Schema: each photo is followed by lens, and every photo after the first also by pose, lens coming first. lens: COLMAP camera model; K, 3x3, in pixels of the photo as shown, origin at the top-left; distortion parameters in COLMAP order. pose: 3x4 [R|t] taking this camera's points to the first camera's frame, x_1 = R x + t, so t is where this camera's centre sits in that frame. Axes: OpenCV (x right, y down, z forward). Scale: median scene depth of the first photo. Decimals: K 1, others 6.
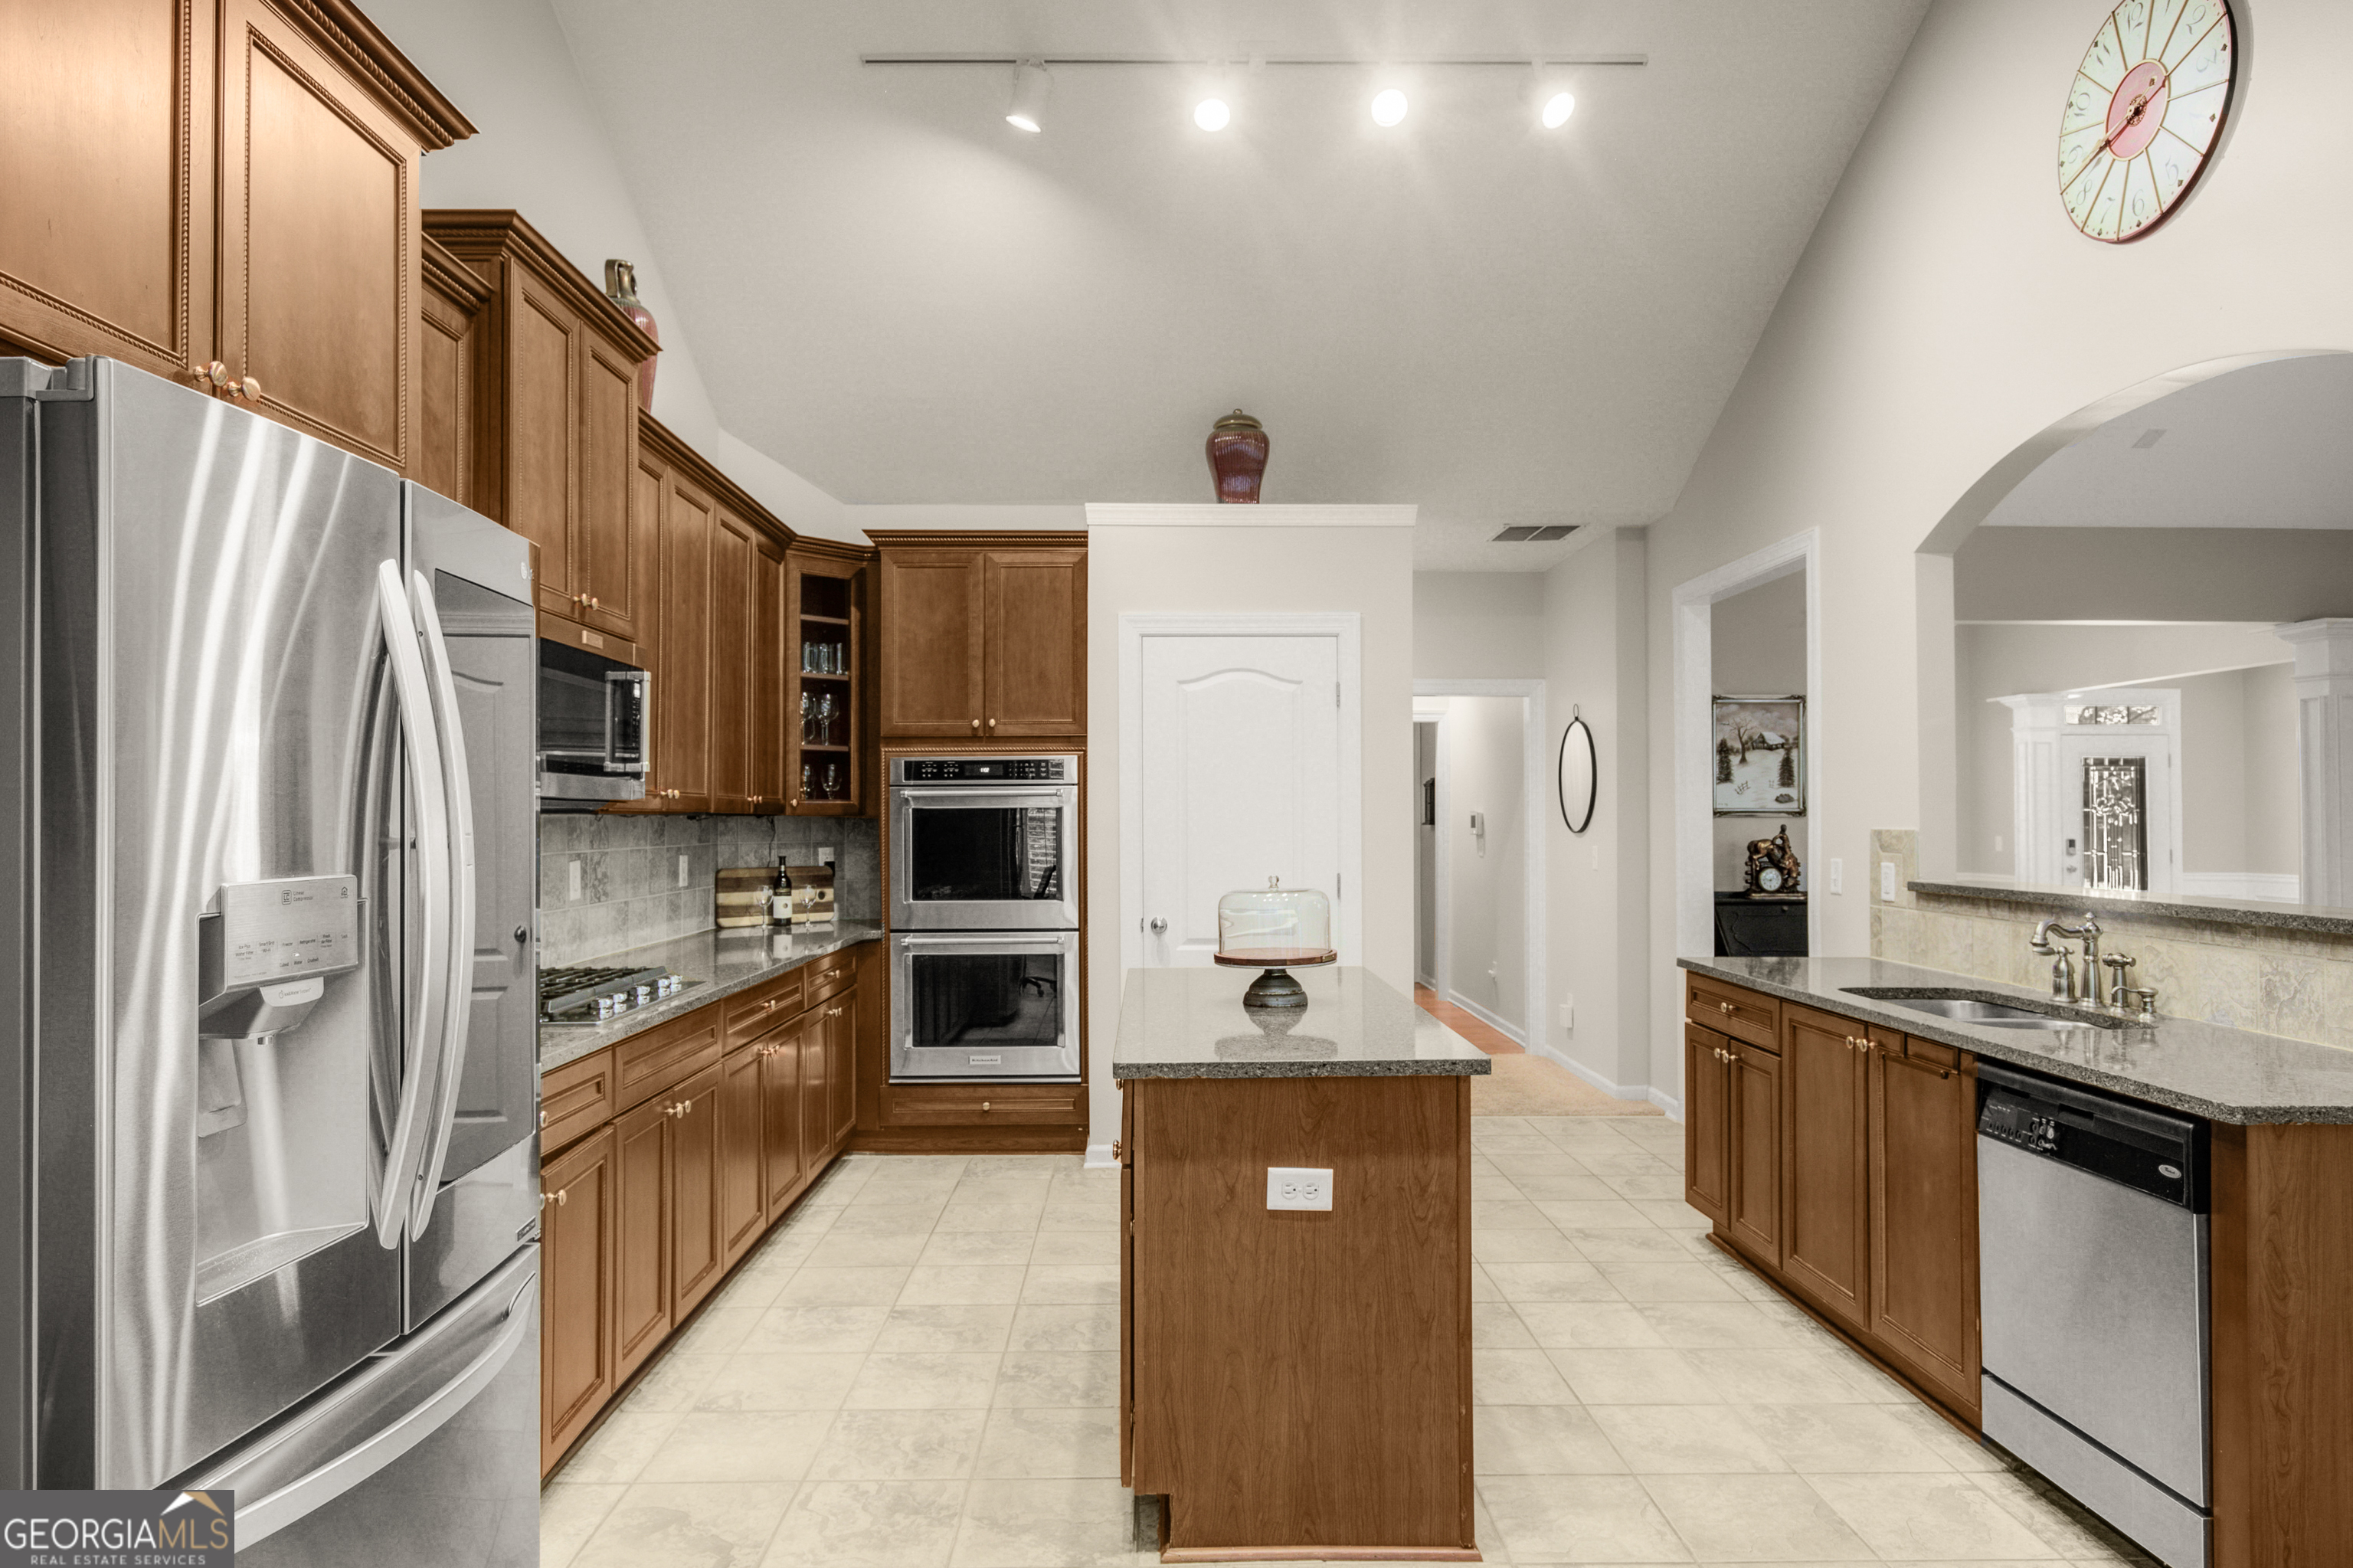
lens RADIAL K [[1404.5, 0, 1163.2], [0, 1404.5, 791.5], [0, 0, 1]] dist [-0.005135, 0.002558]
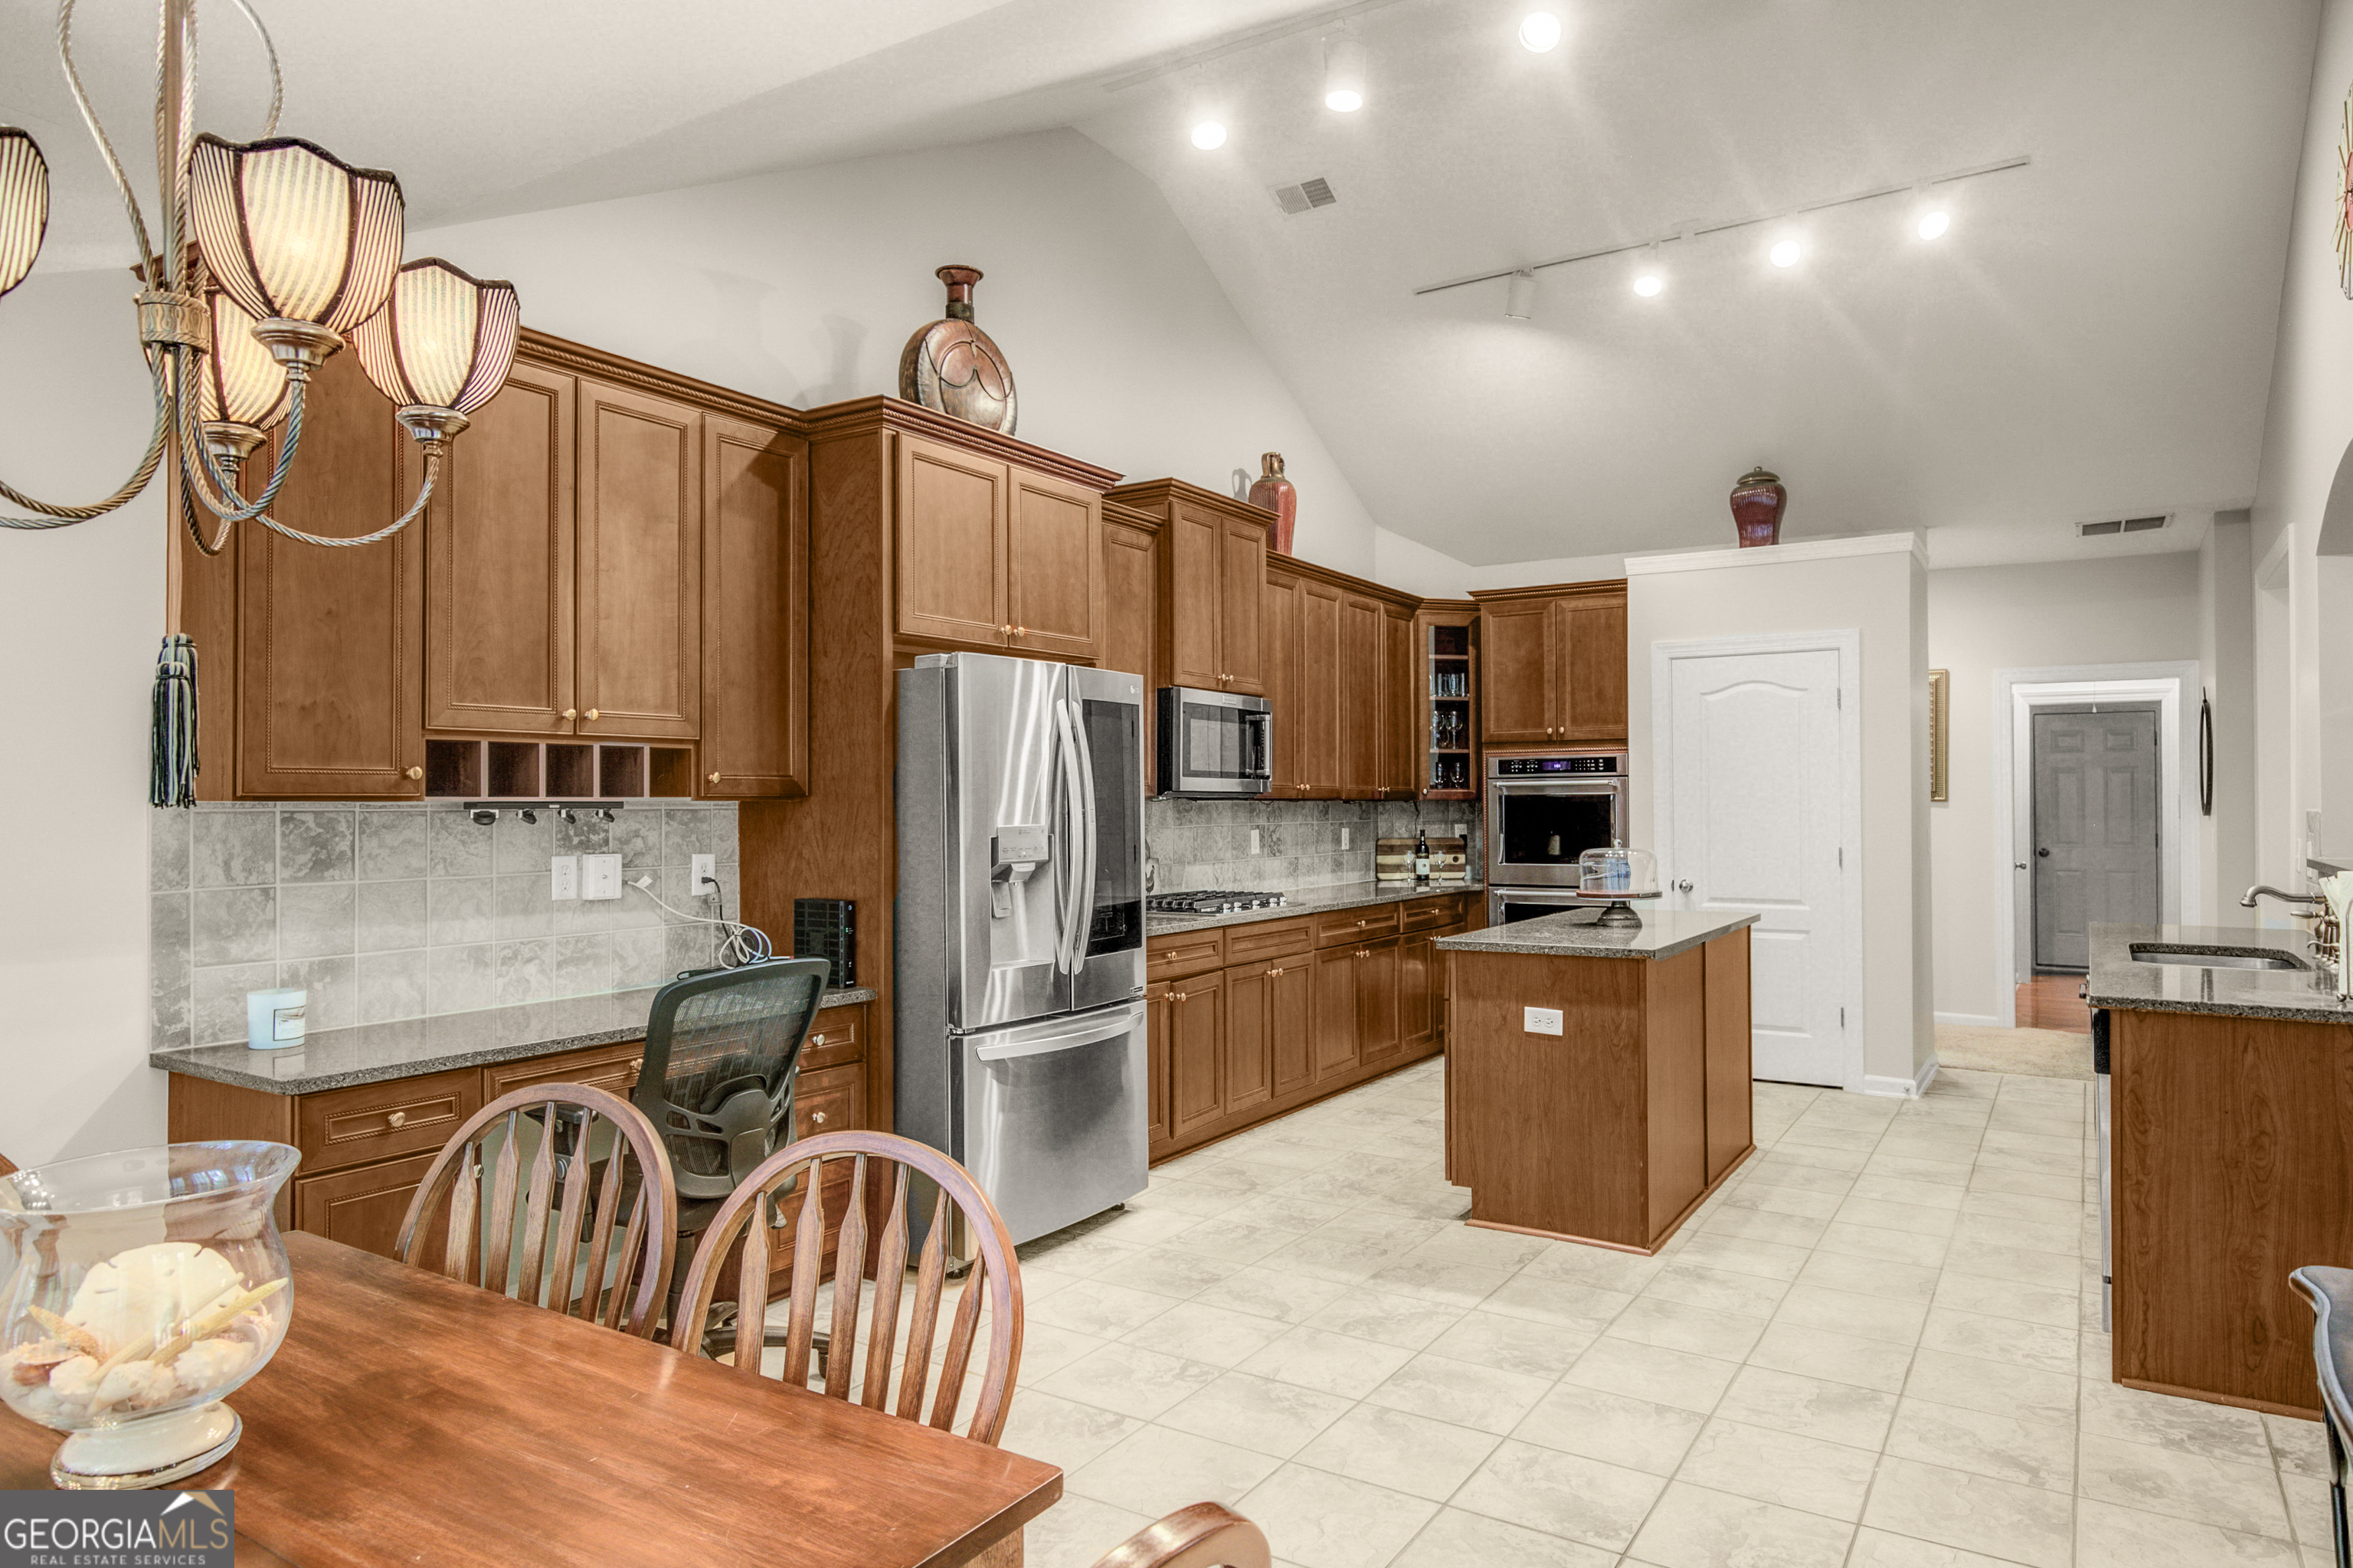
lens RADIAL K [[1404.5, 0, 1200.4], [0, 1404.5, 803.6], [0, 0, 1]] dist [-0.005135, 0.002558]
pose [[0.841171, -0.001718, -0.540766, 0.313329], [0.012205, 0.999801, 0.015808, -0.004834], [0.540631, -0.019897, 0.841024, -0.301940]]
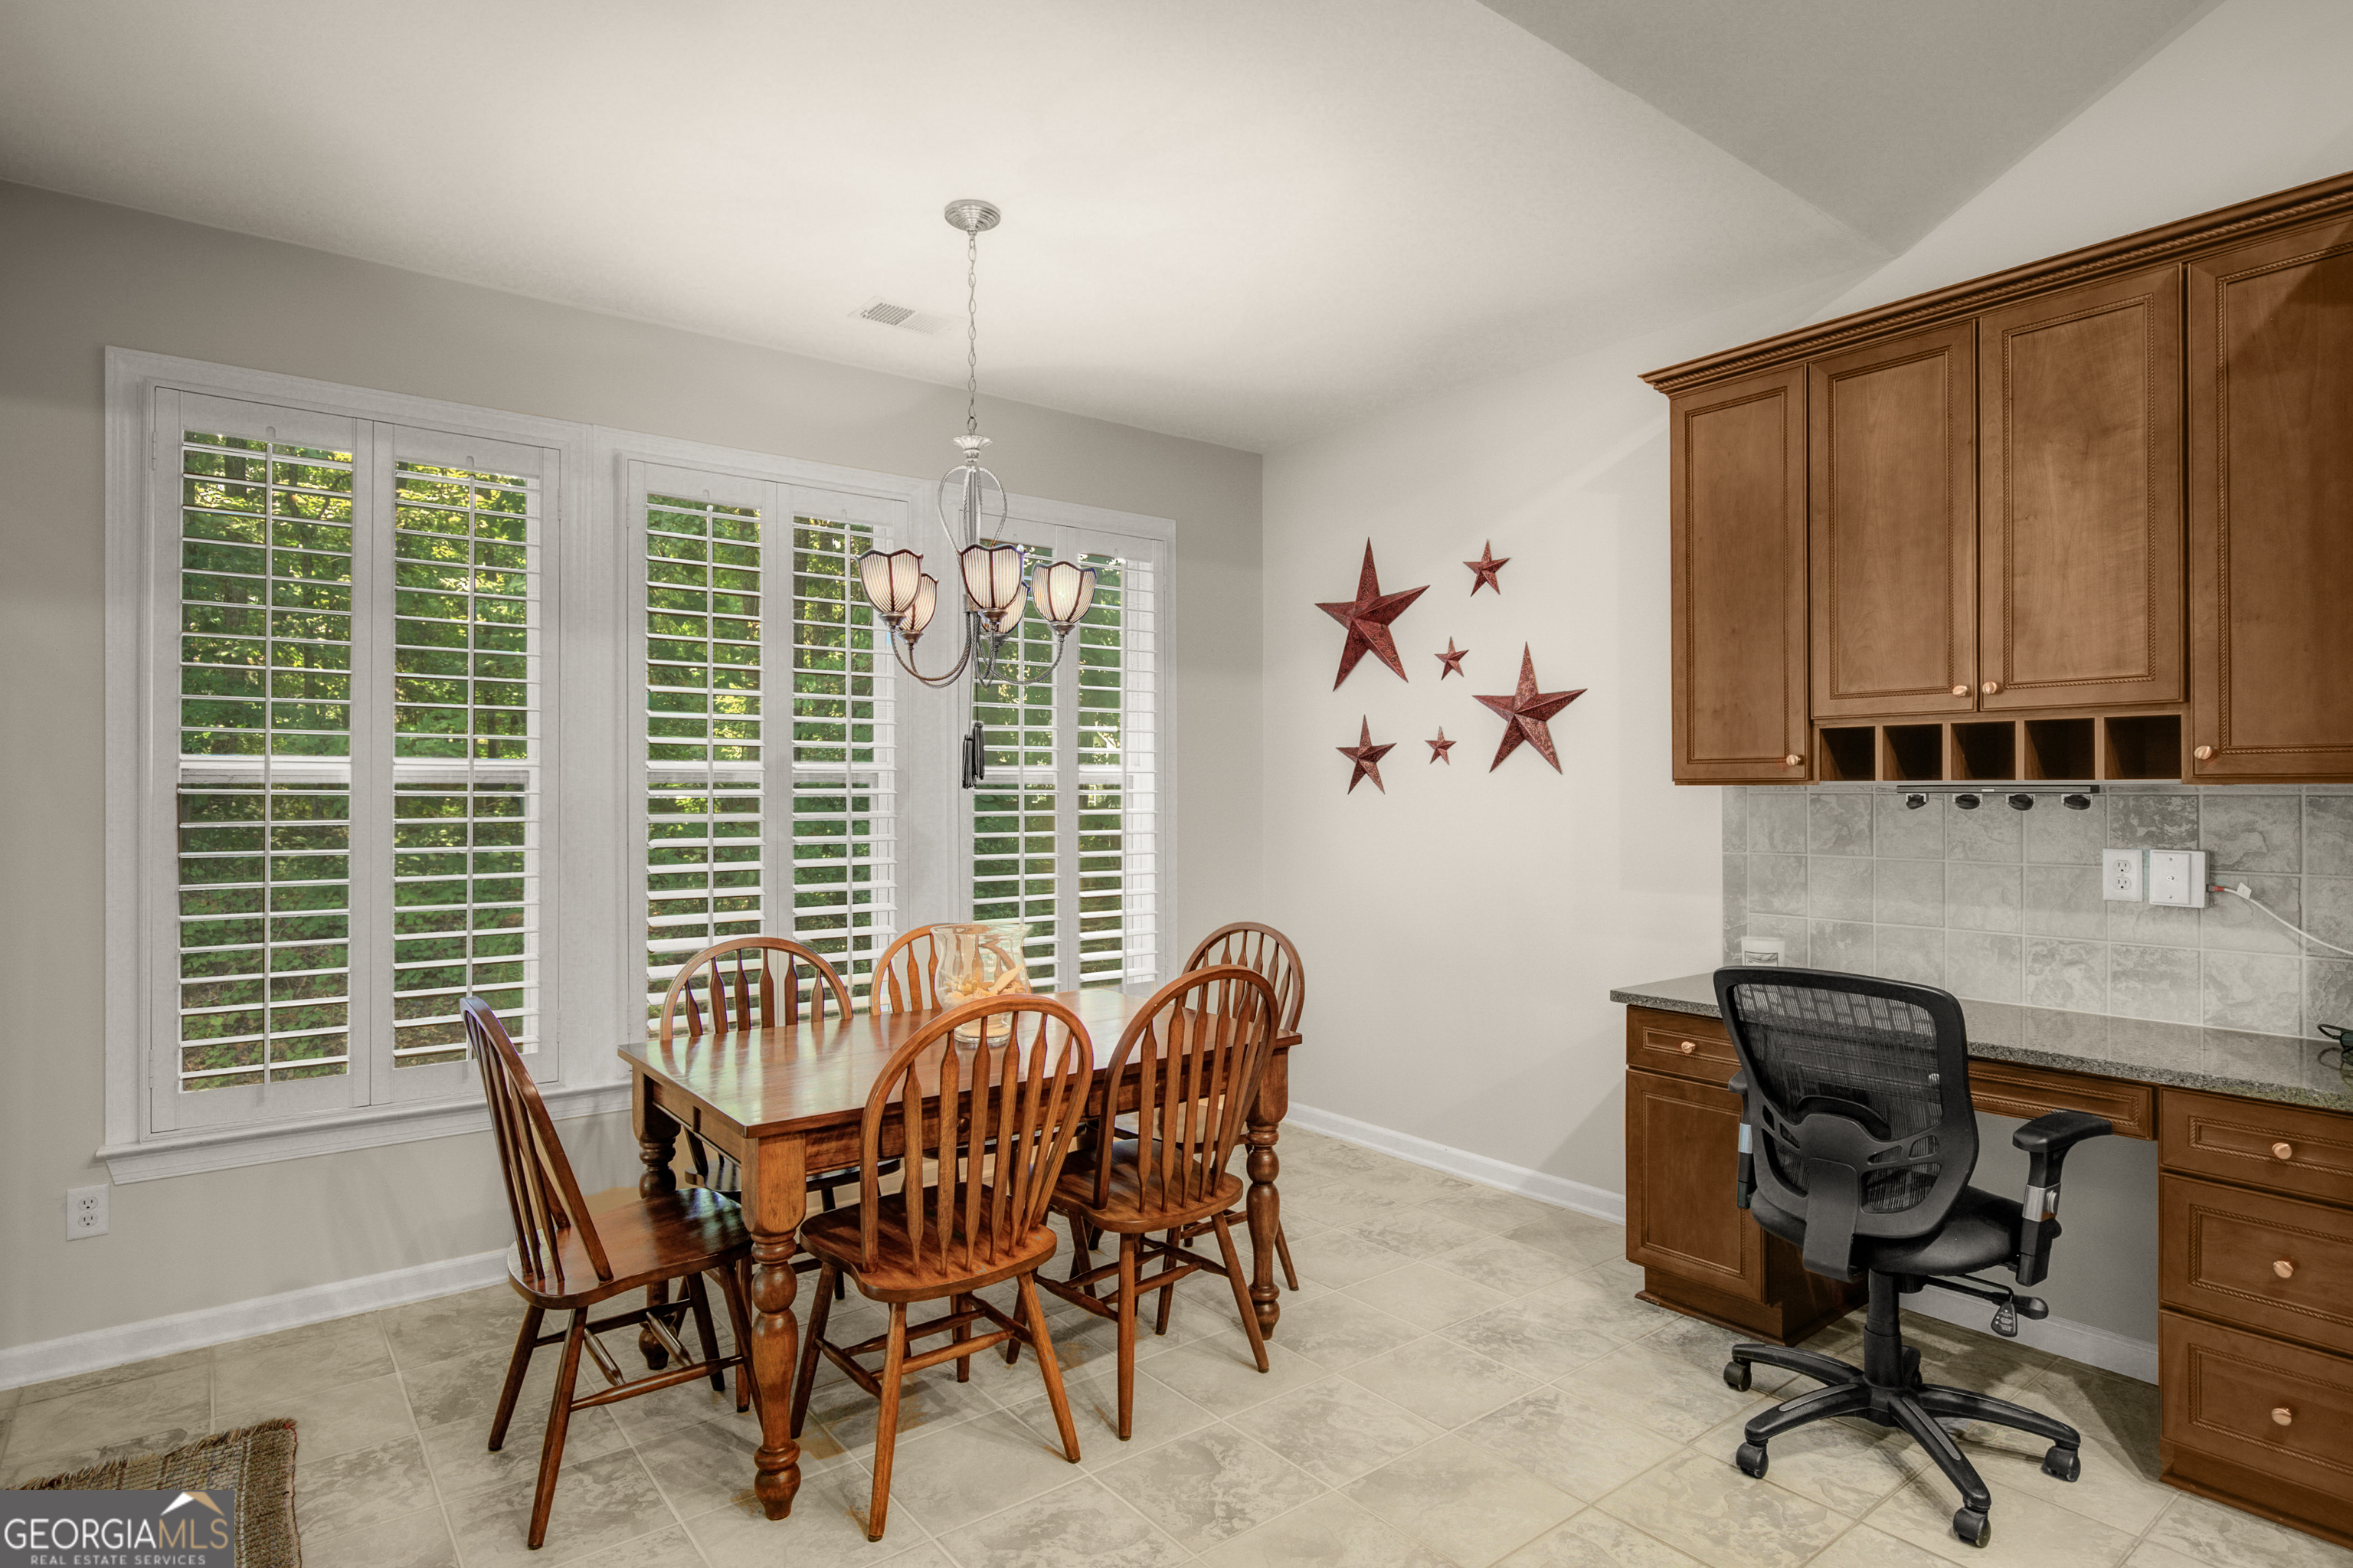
lens RADIAL K [[1270.0, 0, 1191.8], [0, 1270.0, 786.4], [0, 0, 1]] dist [-0.012265, 0.002573]
pose [[-0.793508, -0.000381, -0.608560, 0.305572], [0.011638, 0.999807, -0.015802, 0.005748], [0.608449, -0.019621, -0.793350, 0.294815]]
